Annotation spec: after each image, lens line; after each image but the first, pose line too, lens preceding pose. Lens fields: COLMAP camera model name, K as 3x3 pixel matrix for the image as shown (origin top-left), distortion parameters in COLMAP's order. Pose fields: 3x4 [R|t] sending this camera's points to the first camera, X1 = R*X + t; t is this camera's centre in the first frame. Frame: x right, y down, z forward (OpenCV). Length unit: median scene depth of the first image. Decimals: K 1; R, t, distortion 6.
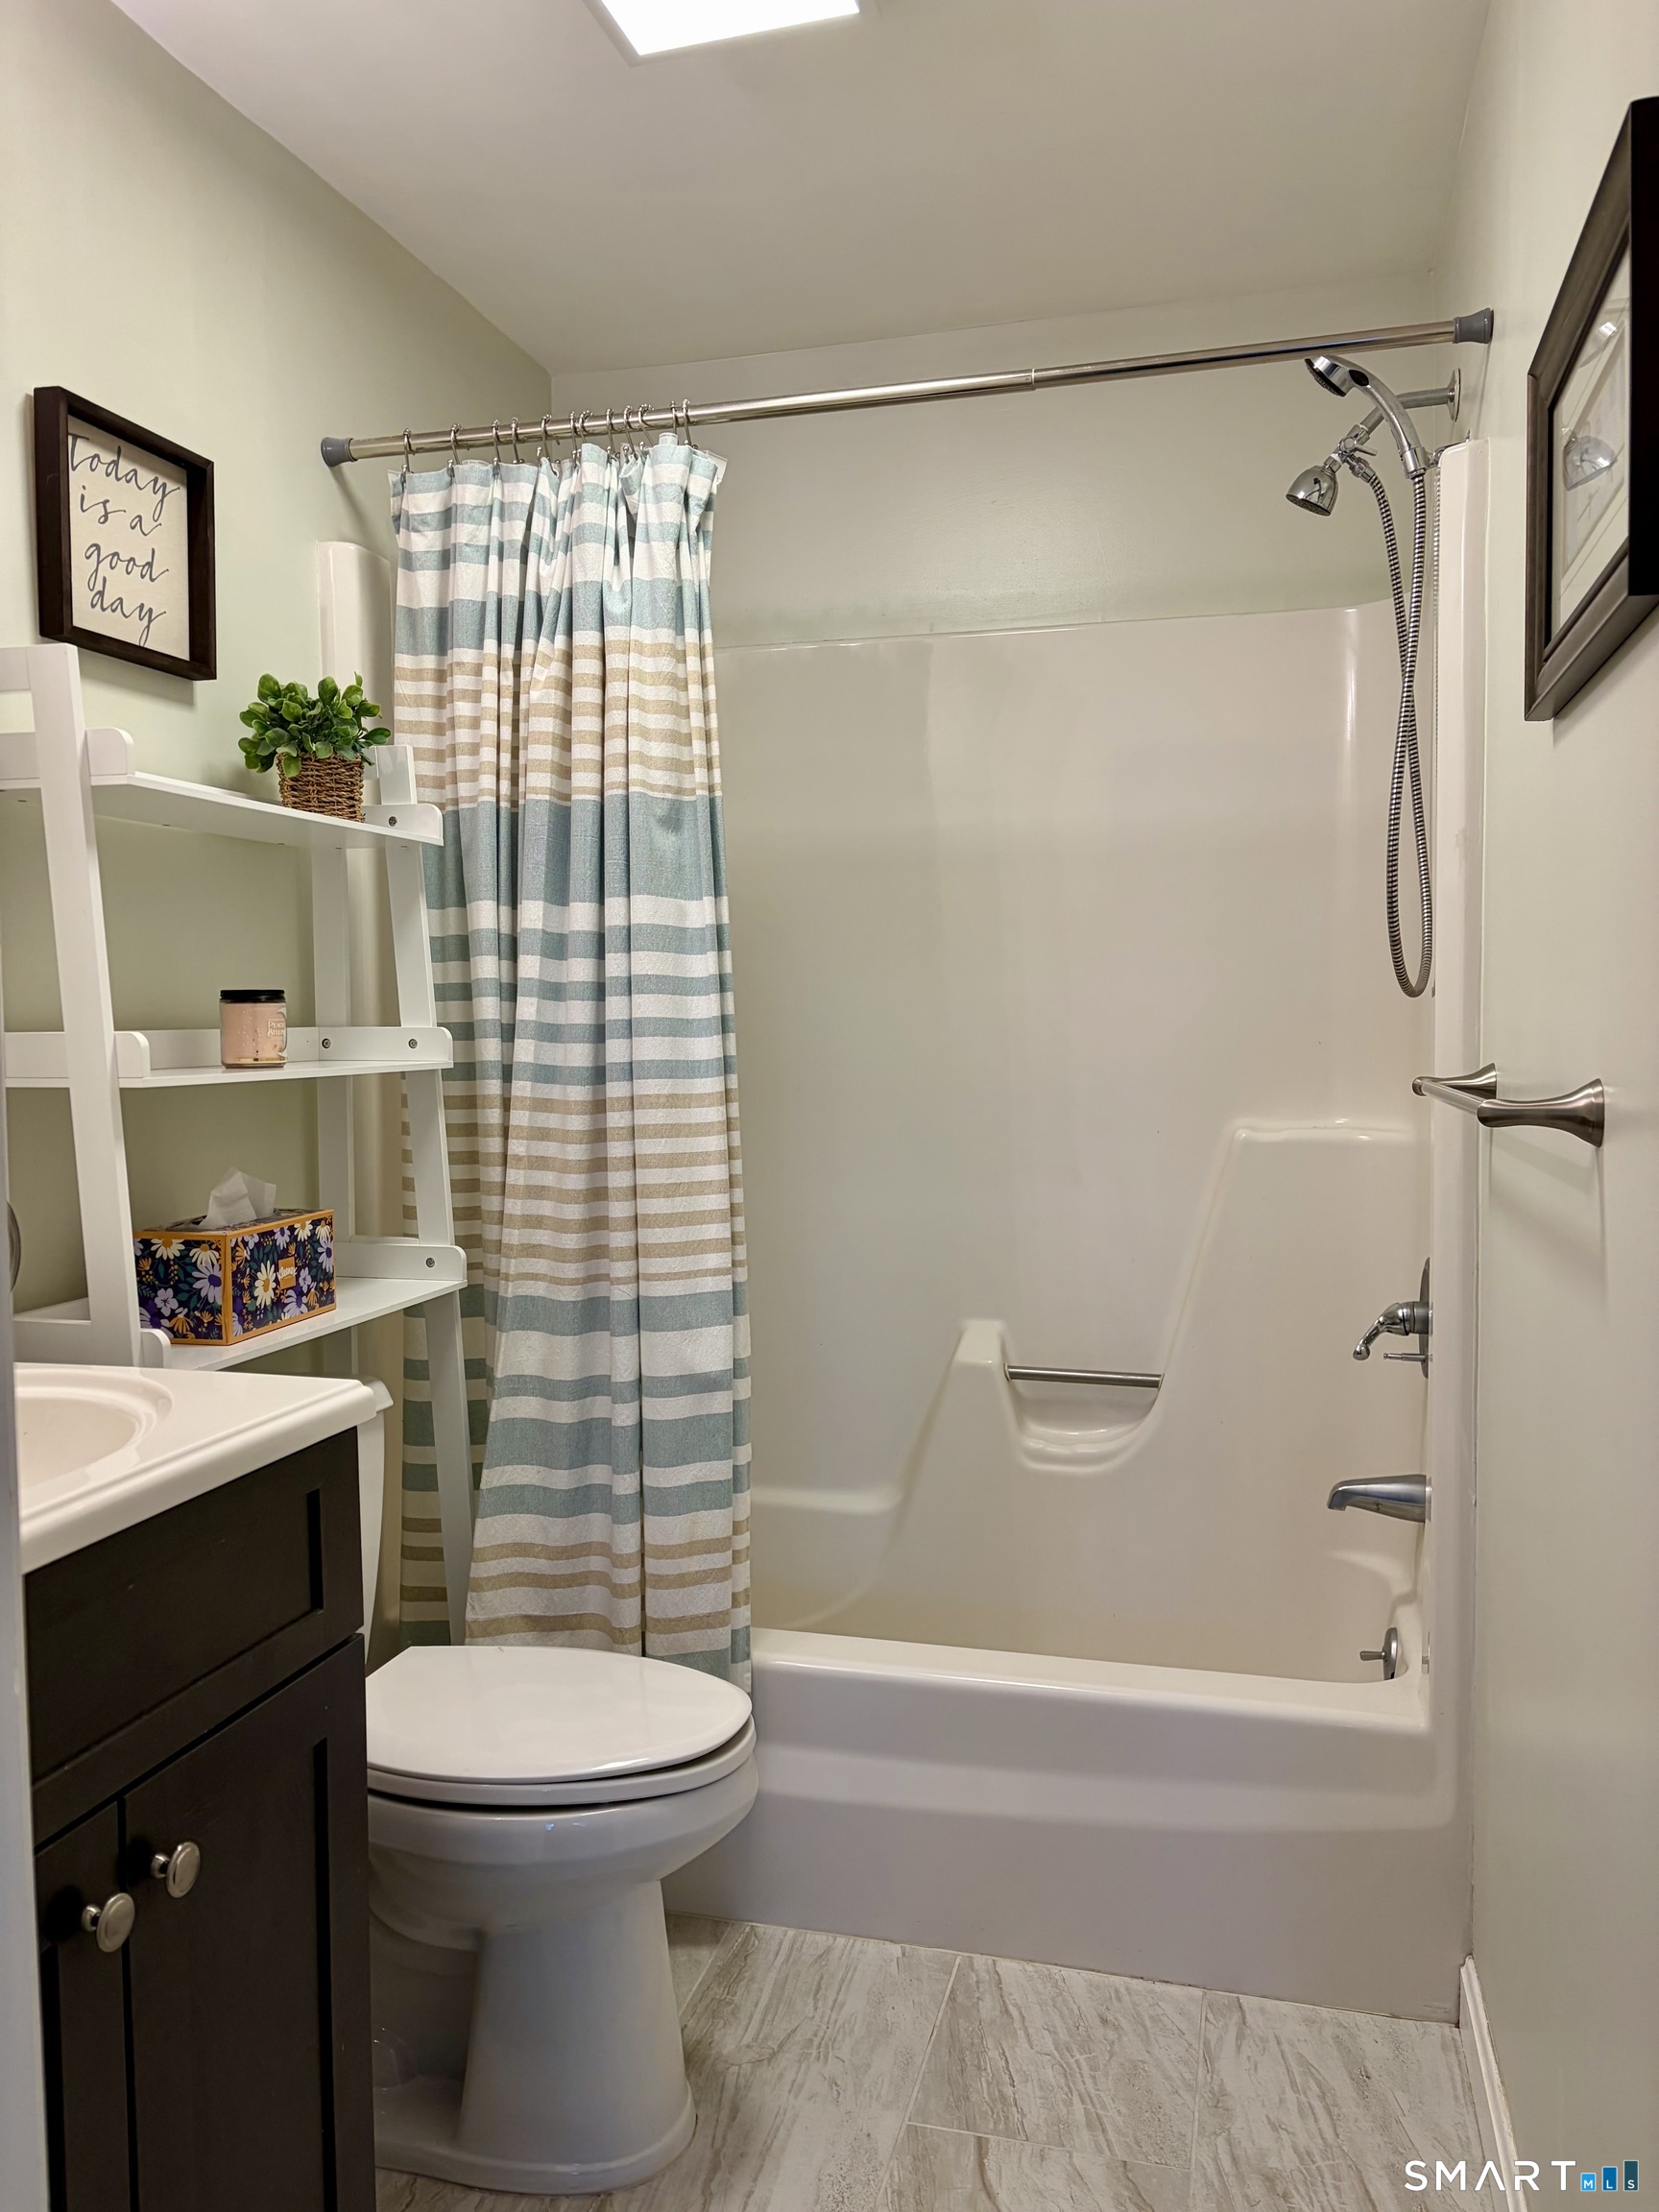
lens RADIAL K [[1657.7, 0, 817.4], [0, 1657.7, 1111.1], [0, 0, 1]] dist [0.059928, -0.070857]
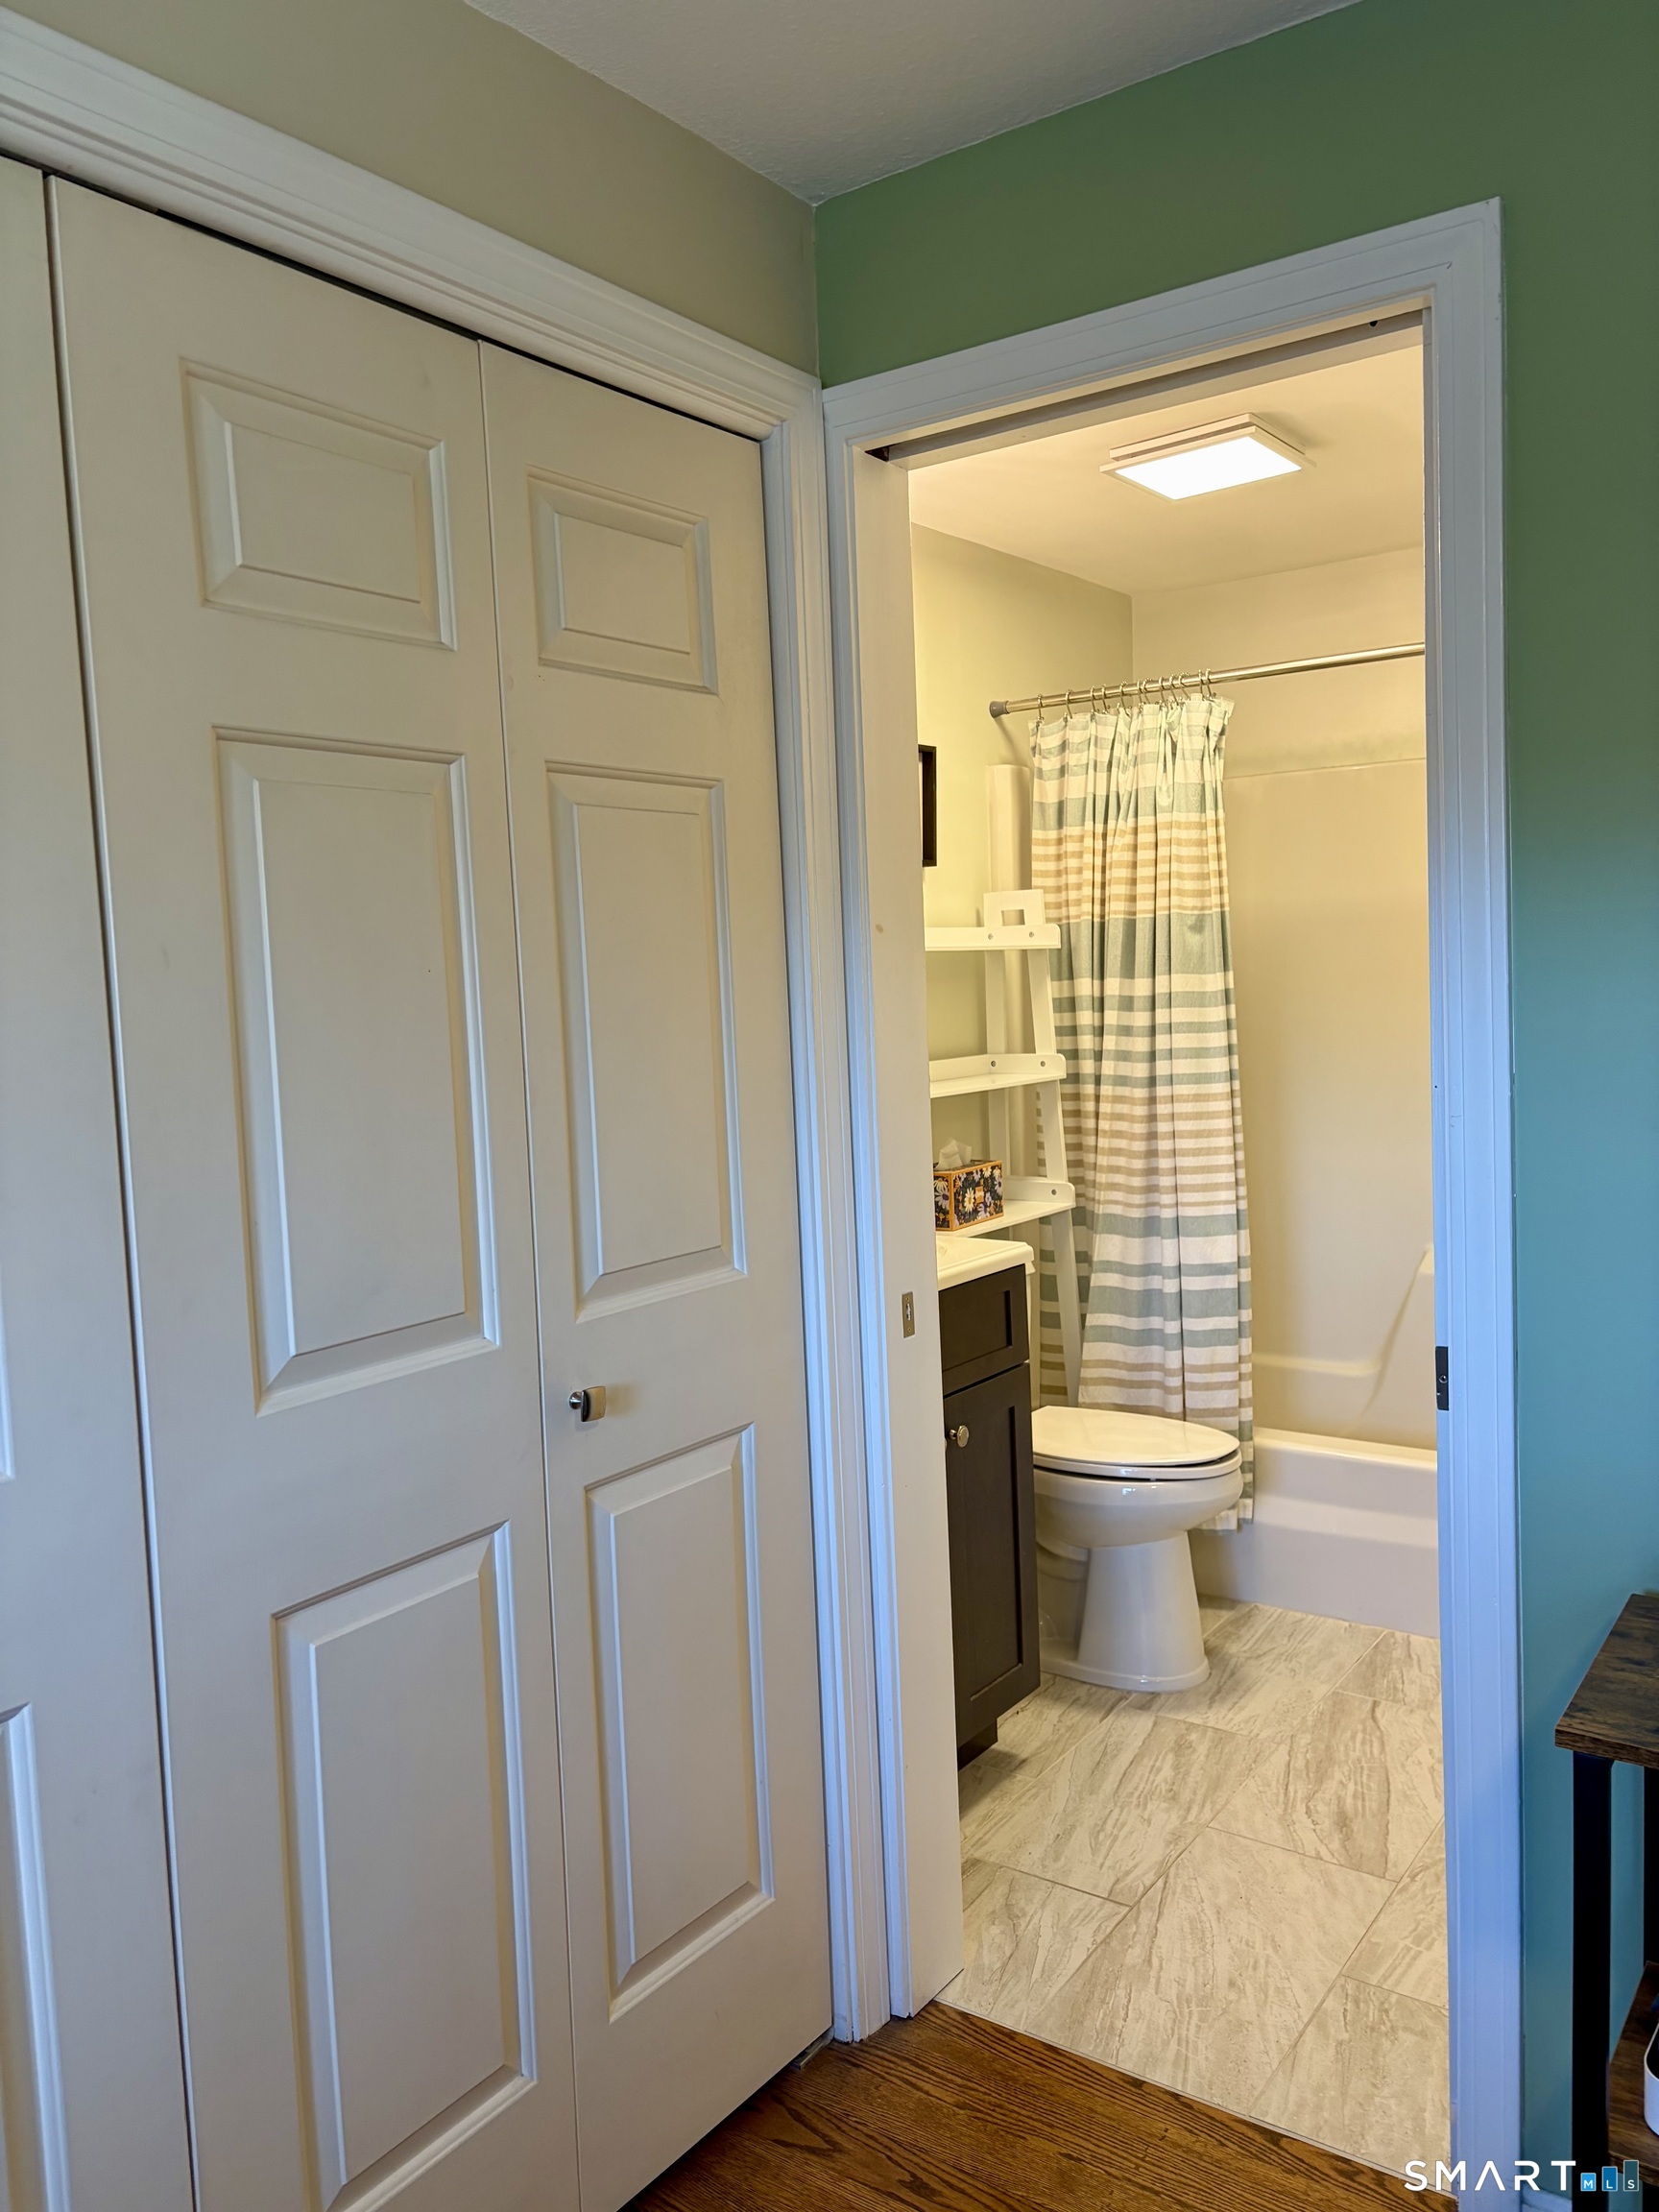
lens RADIAL K [[1657.7, 0, 819.7], [0, 1657.7, 1095.5], [0, 0, 1]] dist [0.059928, -0.070857]
pose [[0.935967, -0.001500, -0.352083, 0.141718], [0.008518, 0.999795, 0.018384, -0.041739], [0.351984, -0.020206, 0.935788, -0.676859]]
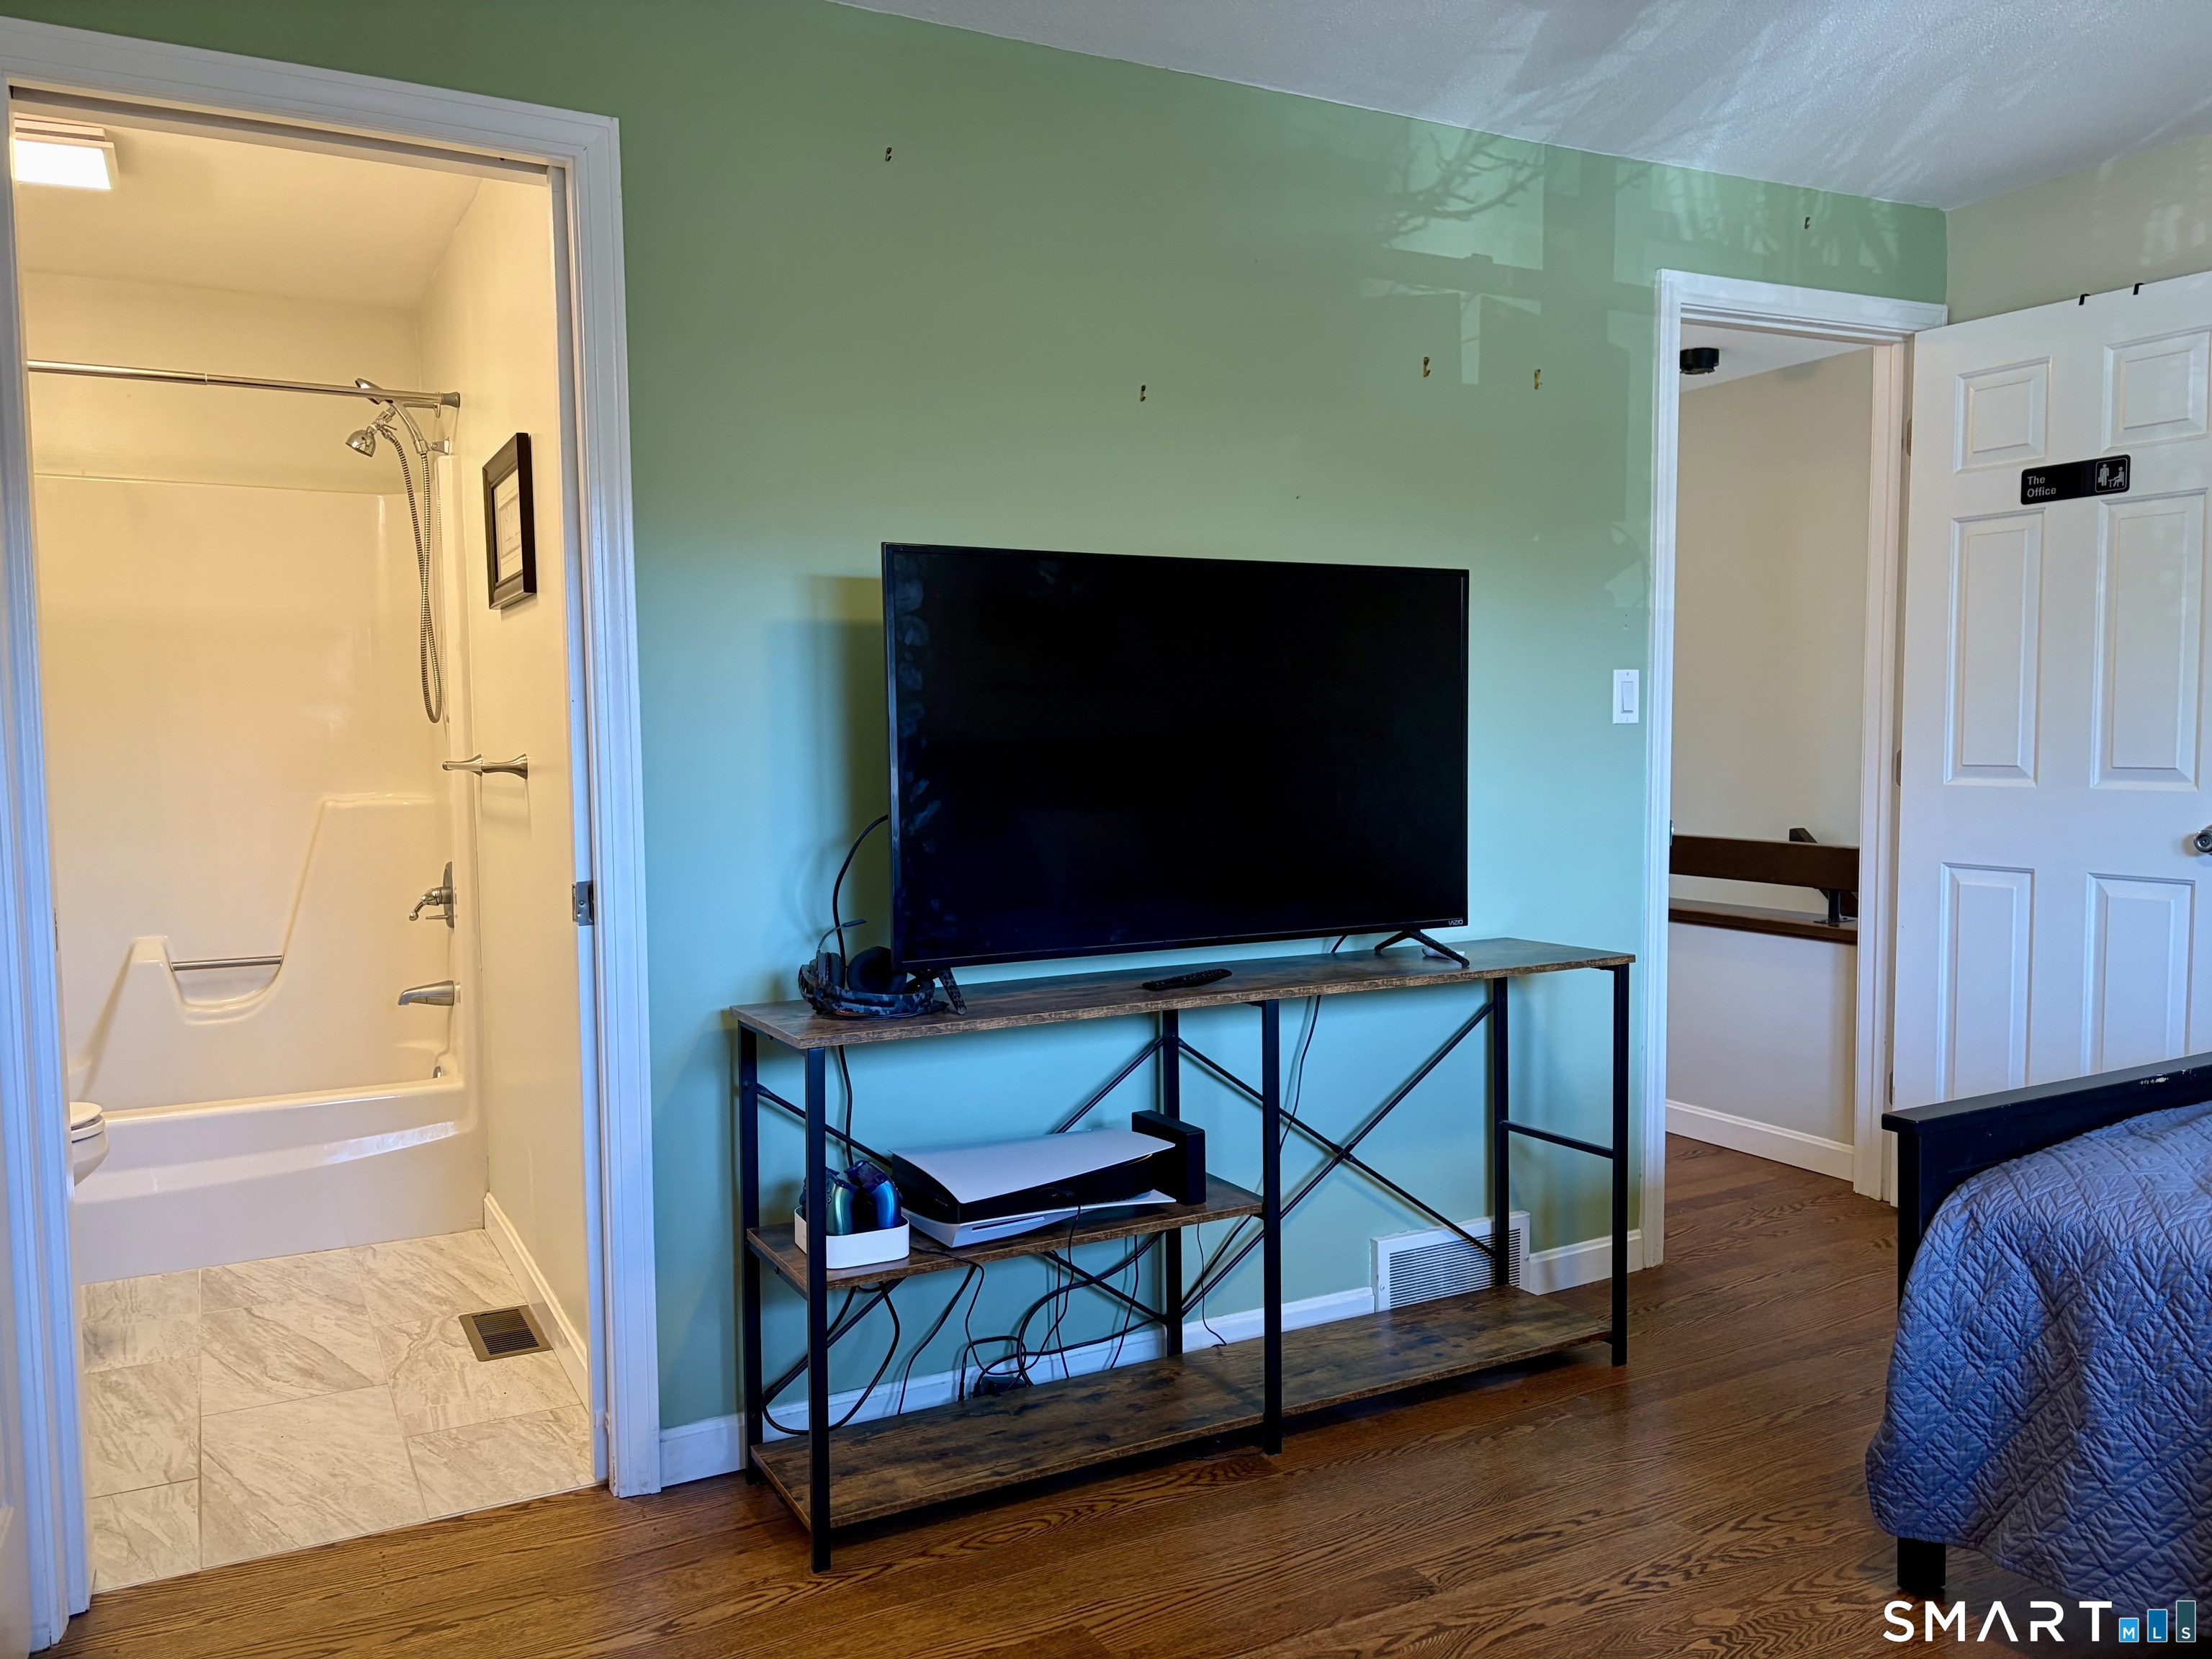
lens RADIAL K [[1657.7, 0, 1101.7], [0, 1657.7, 839.1], [0, 0, 1]] dist [0.059928, -0.070857]
pose [[0.728794, -0.044749, 0.683269, -0.405391], [0.044300, 0.998853, 0.018165, 0.065281], [-0.683298, 0.017030, 0.729941, -0.926616]]
